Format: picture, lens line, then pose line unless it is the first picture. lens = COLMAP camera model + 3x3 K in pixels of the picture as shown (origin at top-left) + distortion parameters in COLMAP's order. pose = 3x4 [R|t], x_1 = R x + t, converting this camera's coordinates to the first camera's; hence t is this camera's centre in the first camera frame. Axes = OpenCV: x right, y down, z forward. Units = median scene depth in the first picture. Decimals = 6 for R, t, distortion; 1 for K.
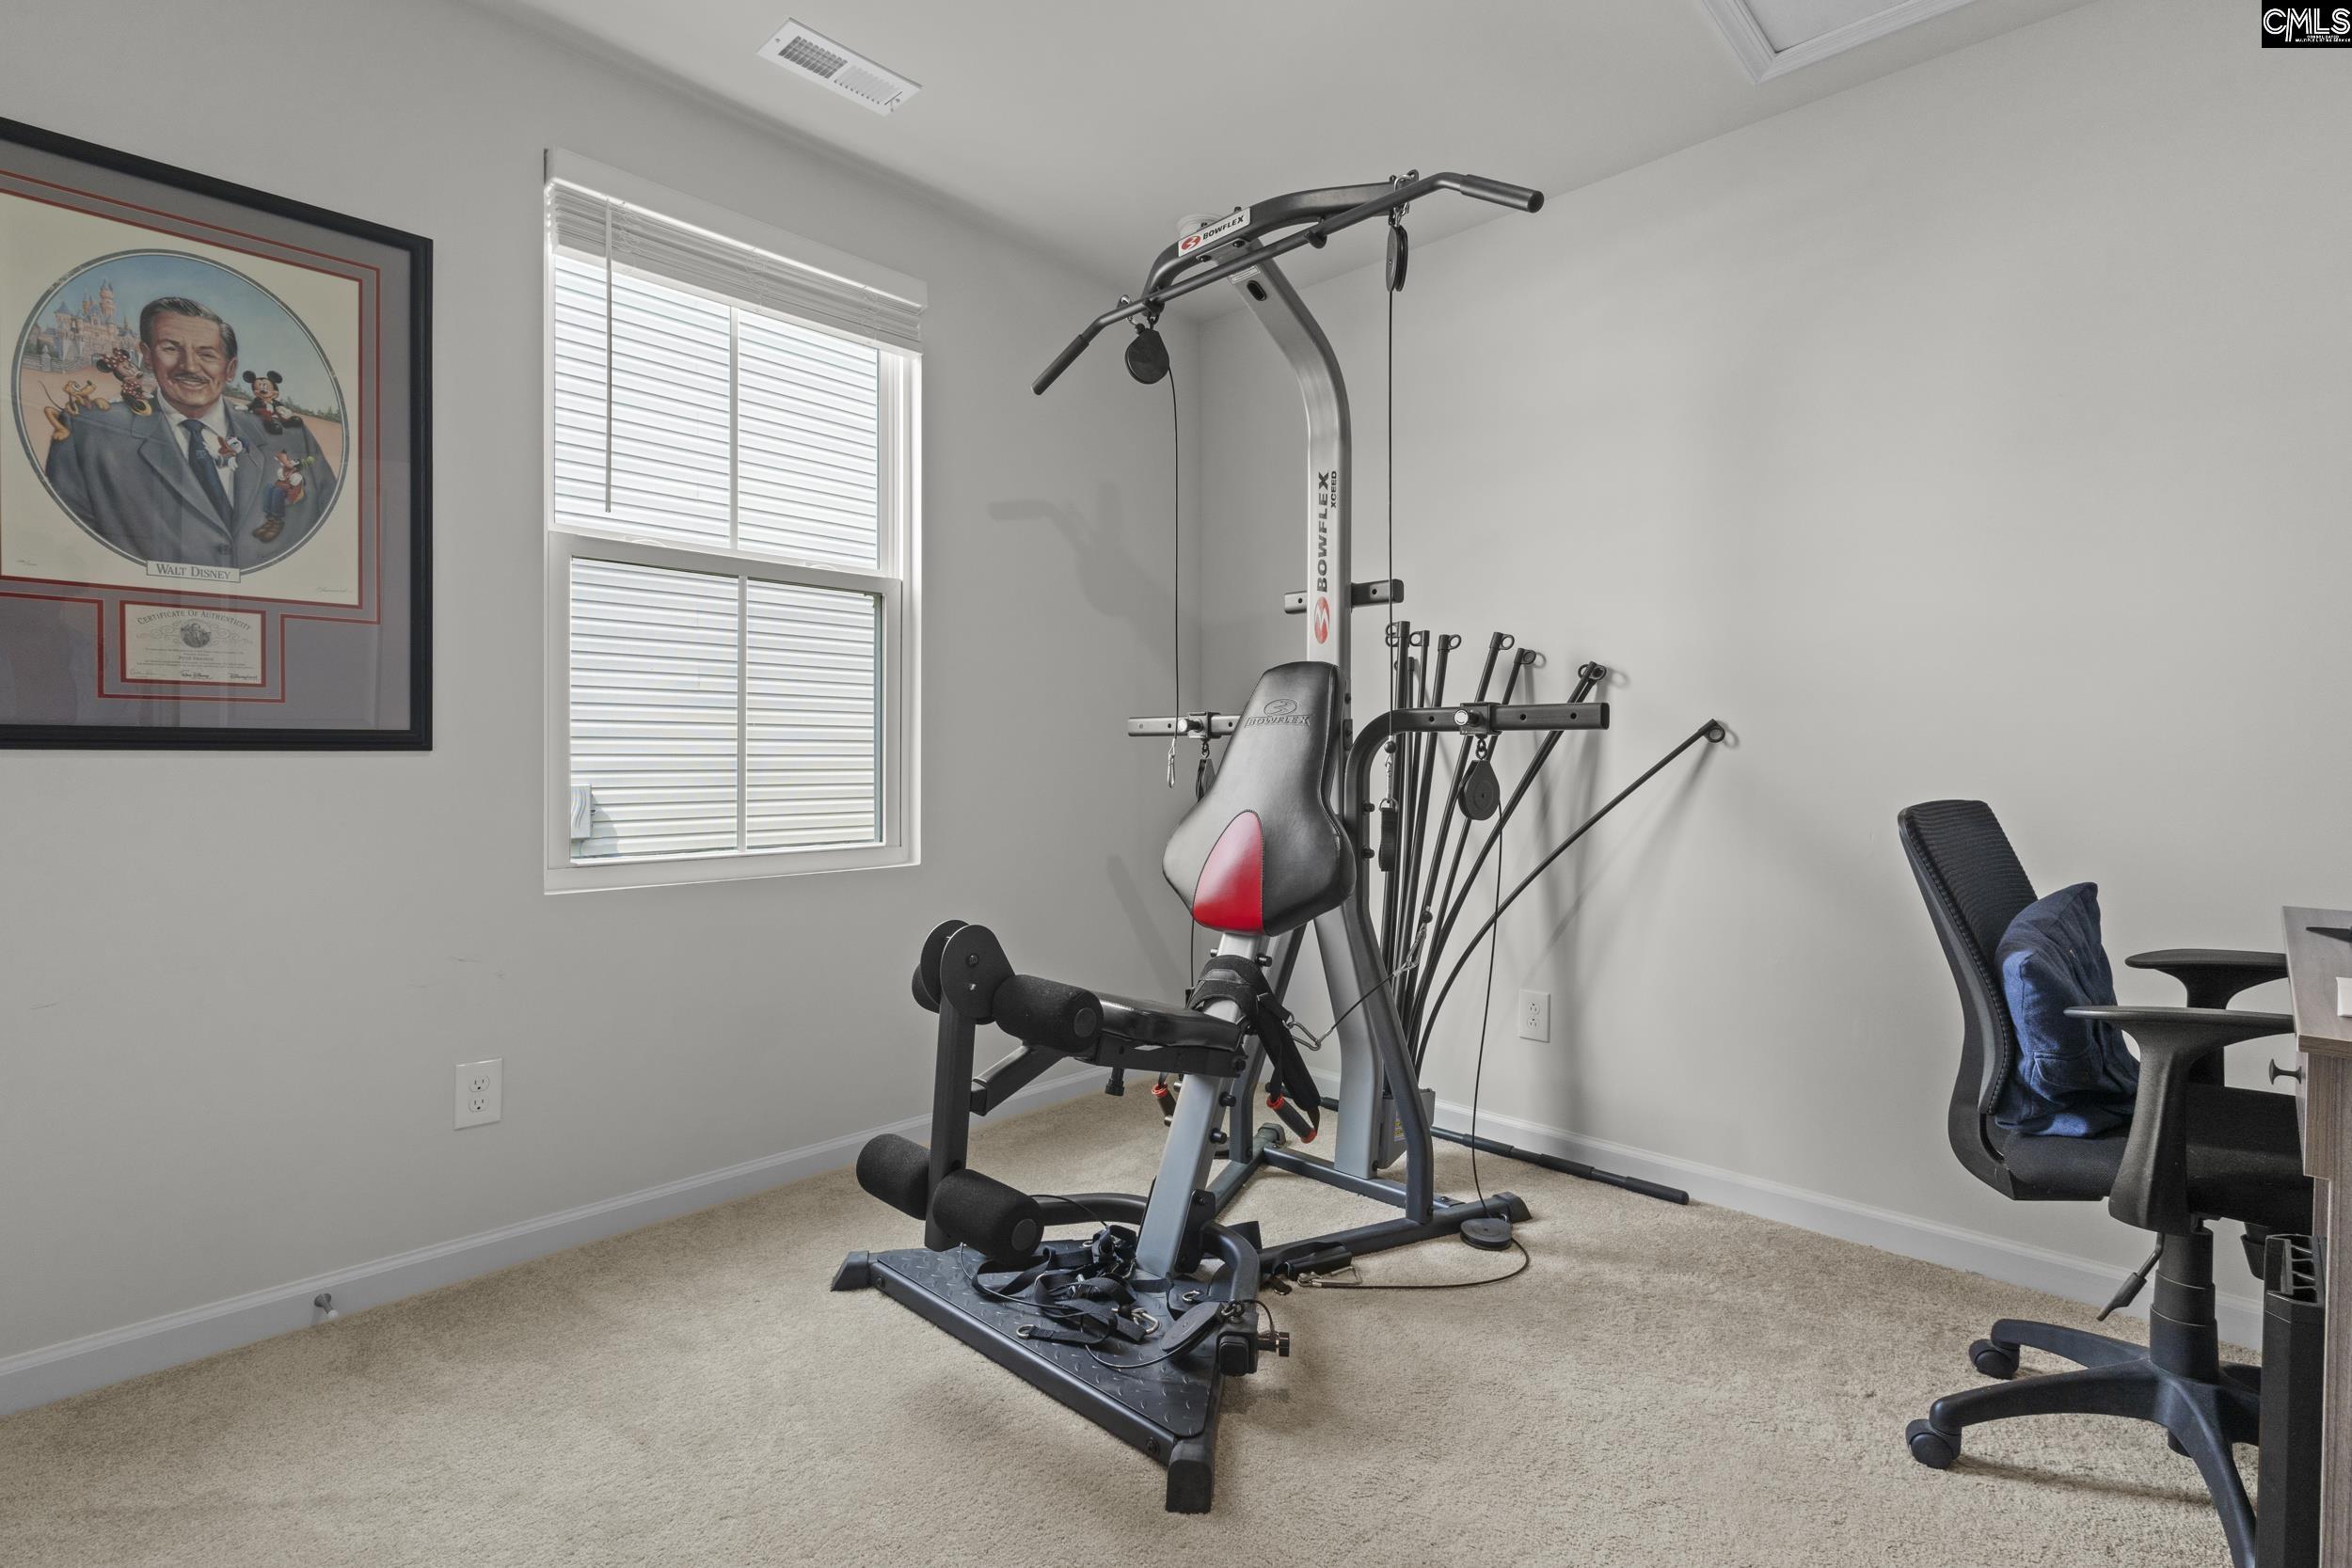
lens RADIAL K [[1086.0, 0, 1168.2], [0, 1086.0, 748.3], [0, 0, 1]] dist [-0.003126, -0.000472]
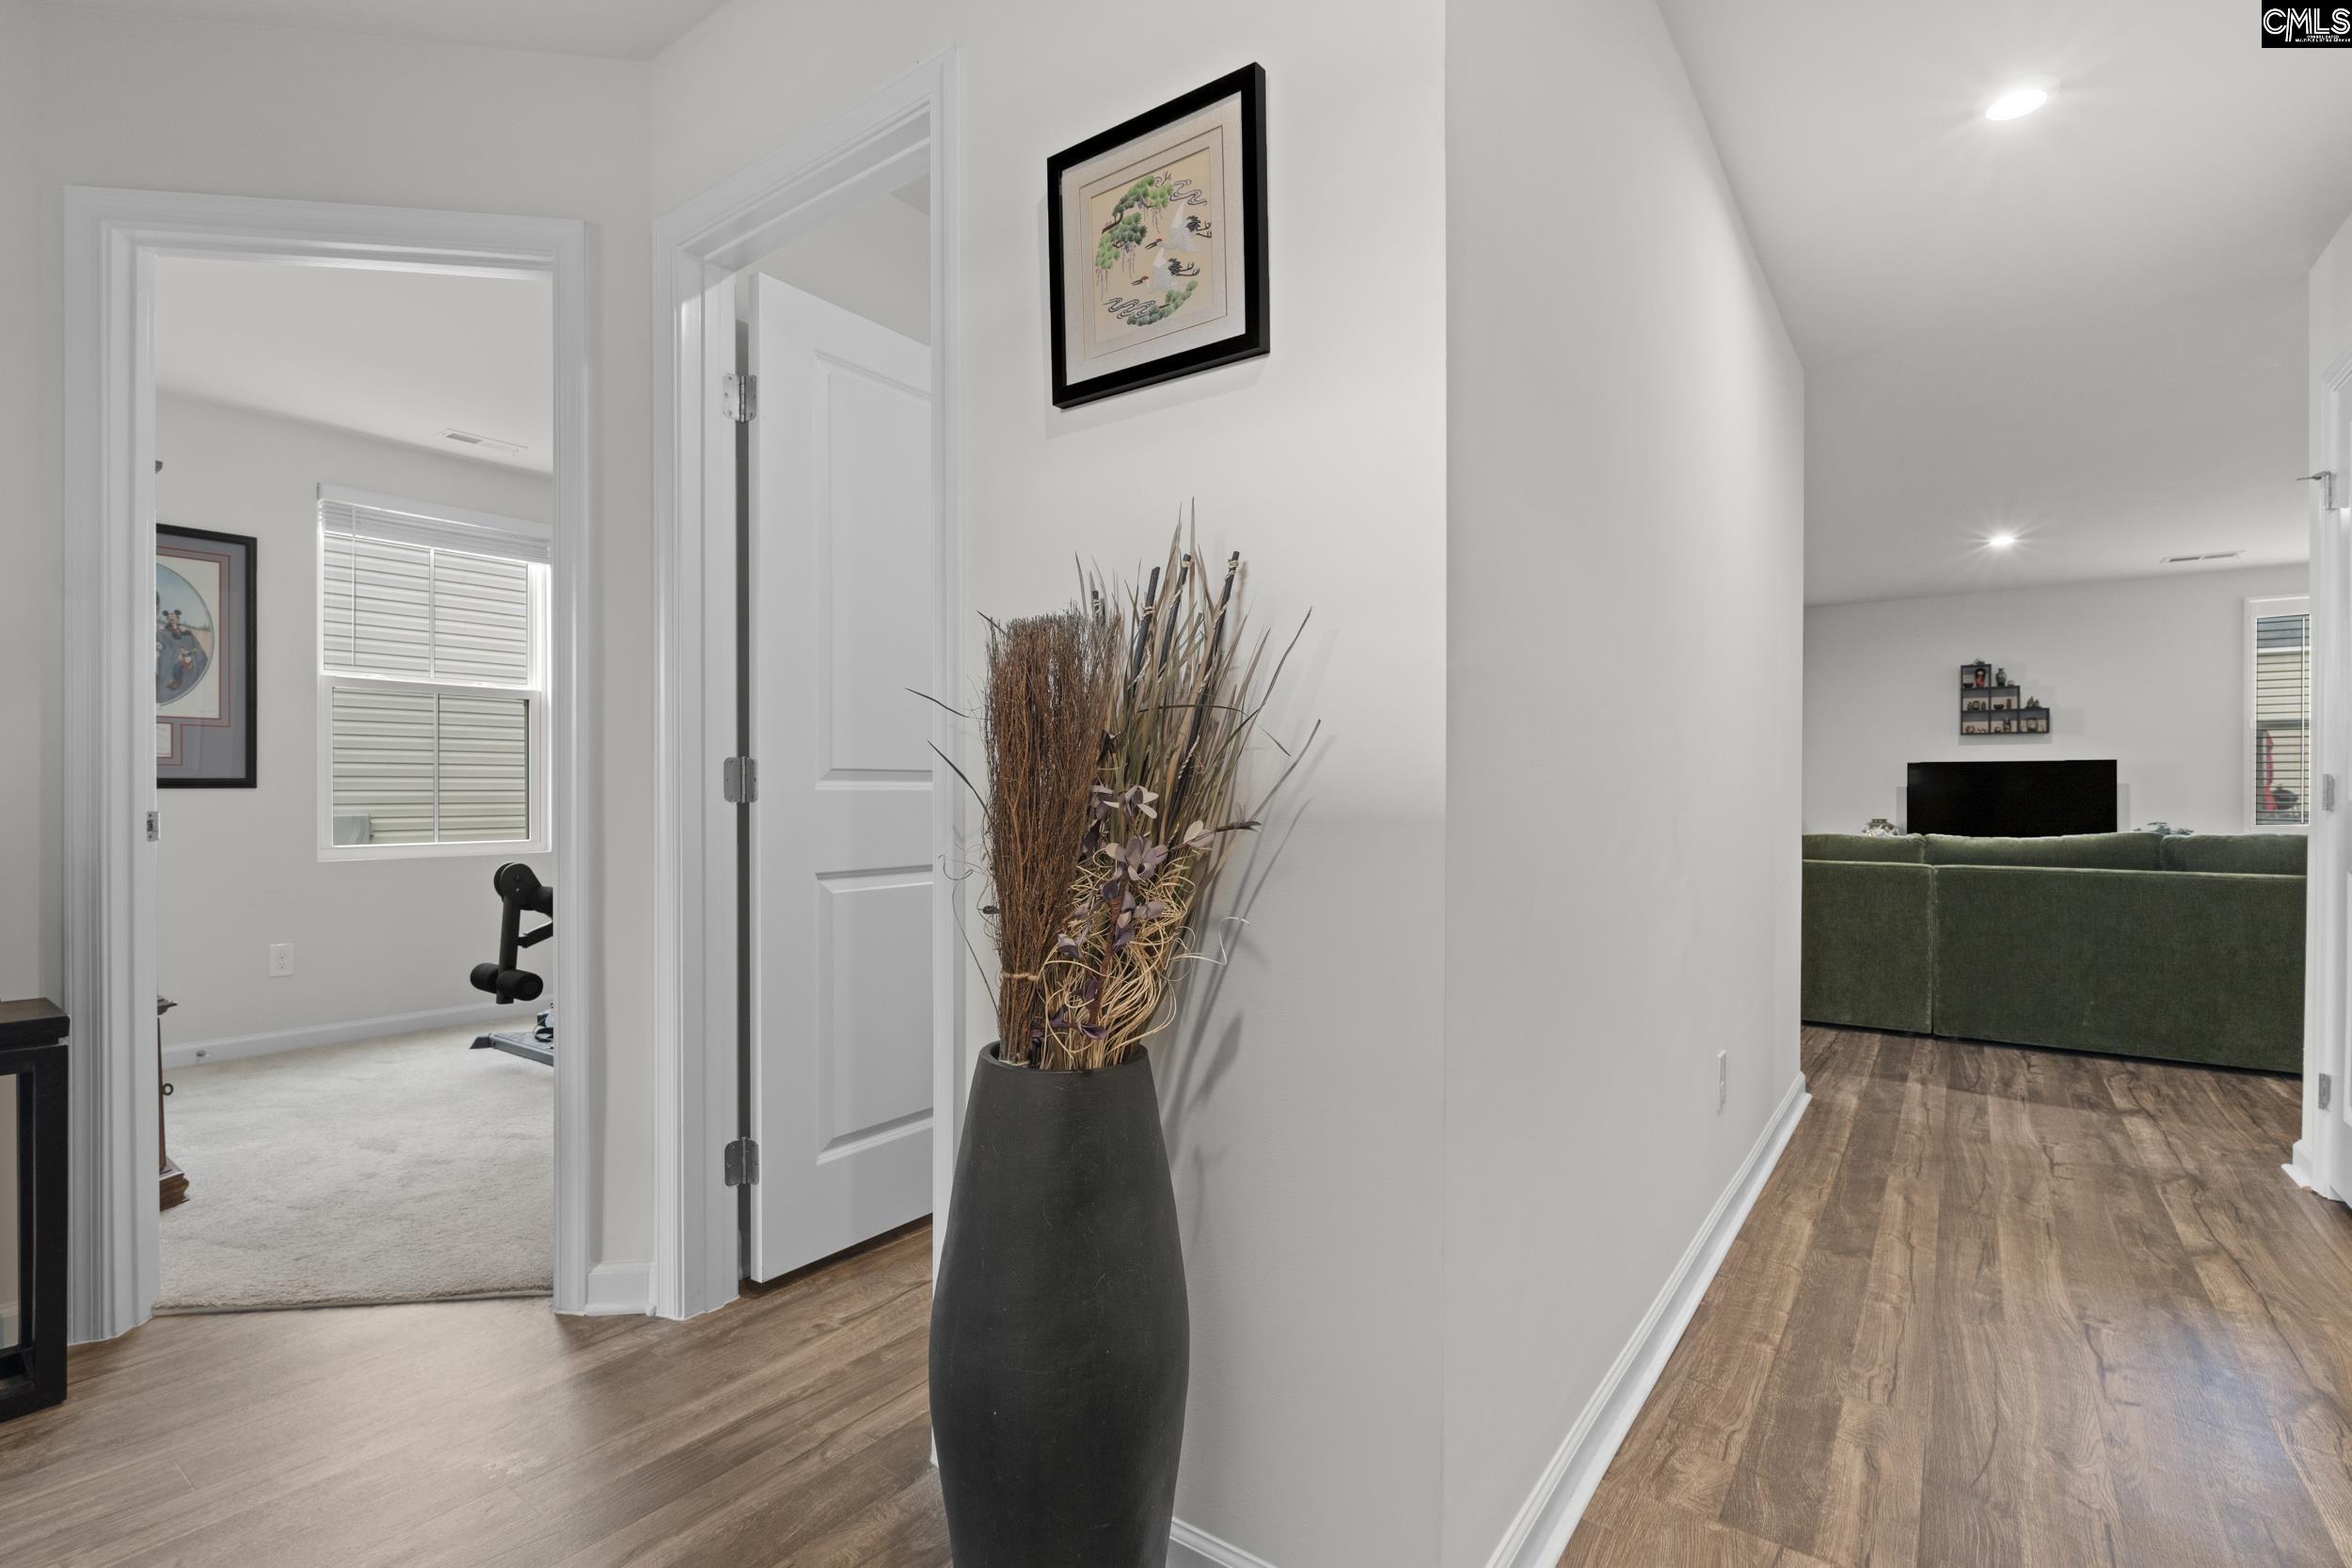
lens RADIAL K [[1086.0, 0, 1168.4], [0, 1086.0, 800.6], [0, 0, 1]] dist [-0.003126, -0.000472]
pose [[0.991682, 0.002579, 0.128689, 0.780440], [-0.003602, 0.999964, 0.007715, 0.003818], [-0.128665, -0.008114, 0.991655, -1.276908]]
